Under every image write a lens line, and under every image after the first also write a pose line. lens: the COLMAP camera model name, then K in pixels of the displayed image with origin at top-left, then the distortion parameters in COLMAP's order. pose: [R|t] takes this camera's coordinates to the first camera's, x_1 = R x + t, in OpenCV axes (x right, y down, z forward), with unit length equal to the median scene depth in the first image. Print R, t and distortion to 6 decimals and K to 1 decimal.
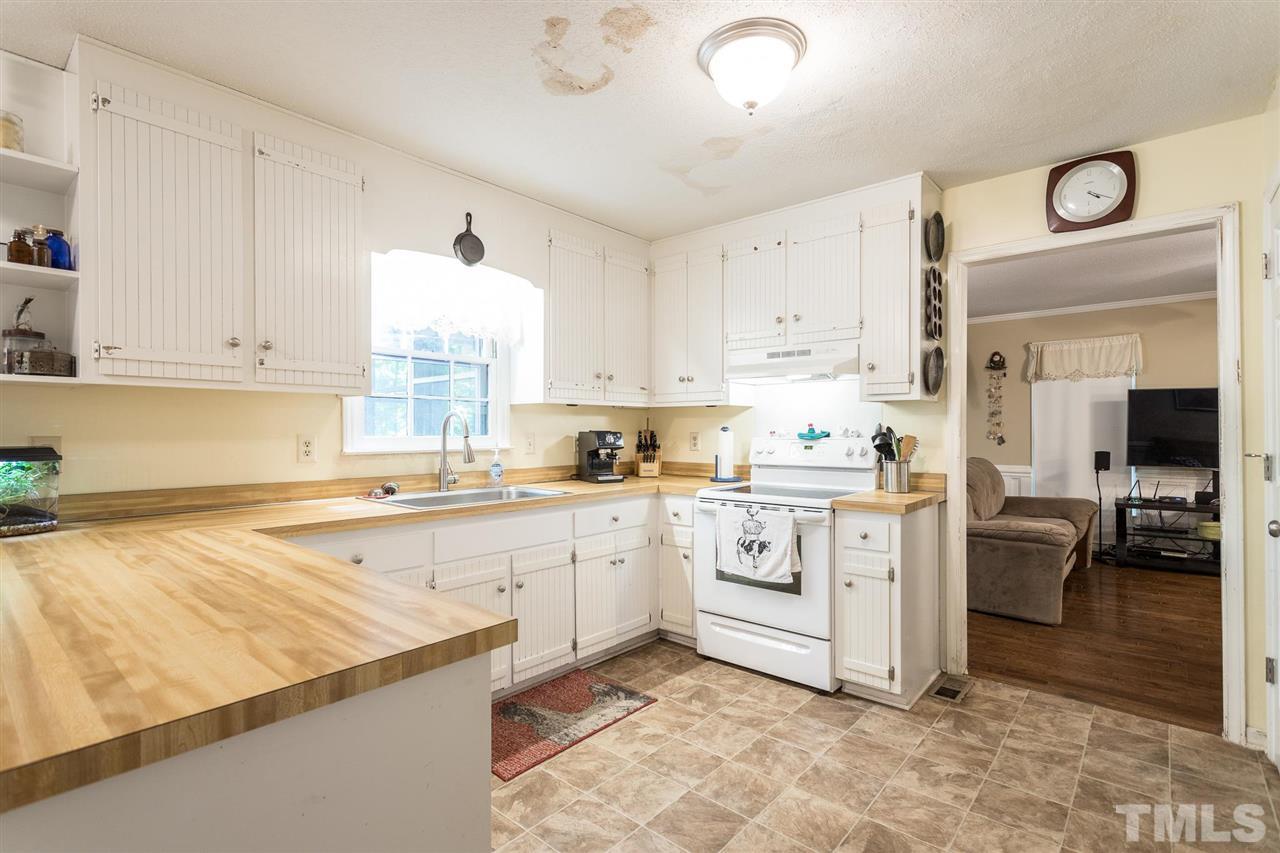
lens RADIAL K [[603.5, 0, 639.6], [0, 603.5, 434.7], [0, 0, 1]] dist [0.000186, 0.000504]
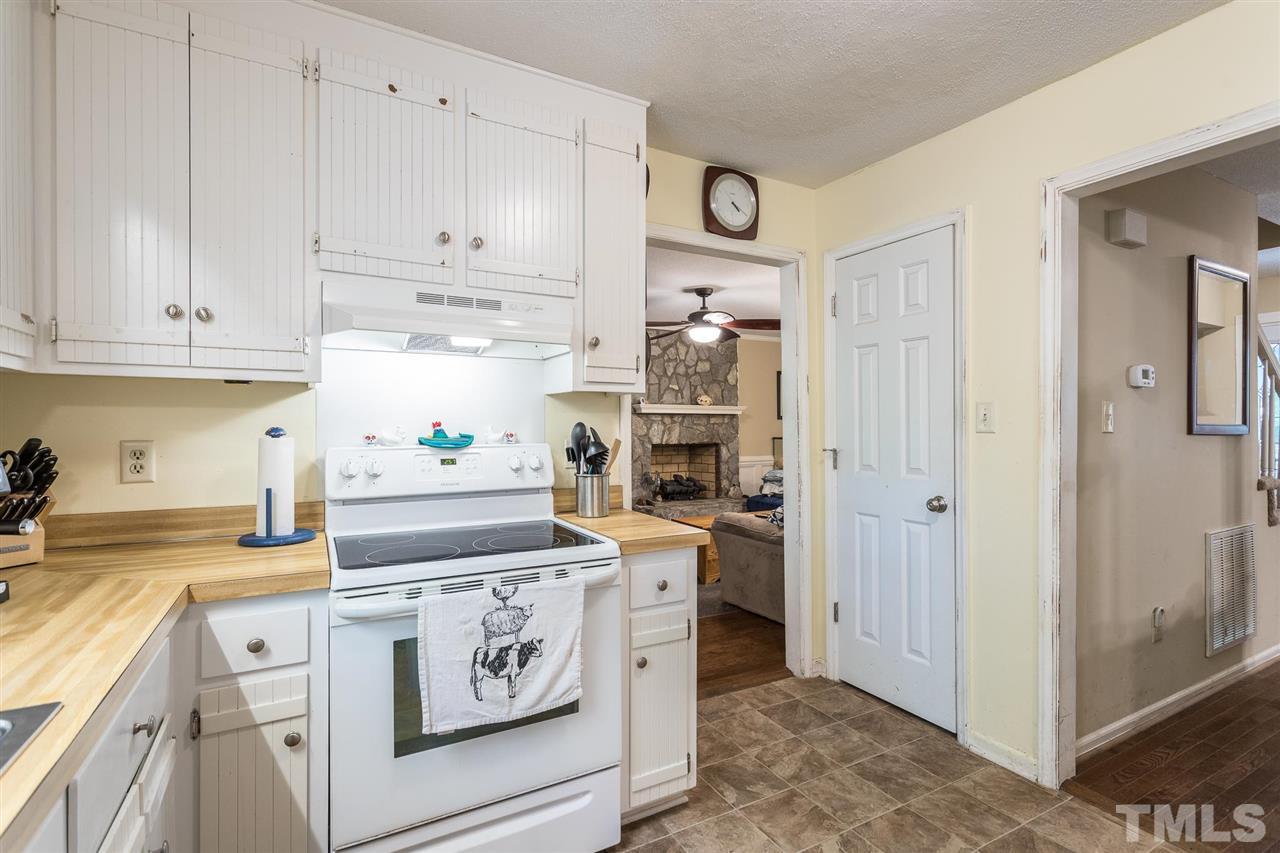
lens RADIAL K [[603.5, 0, 634.4], [0, 603.5, 427.9], [0, 0, 1]] dist [0.000186, 0.000504]
pose [[0.349135, -0.001658, 0.937071, -0.261151], [0.010791, 0.999939, -0.002251, -0.010736], [-0.937010, 0.010898, 0.349132, 0.715822]]
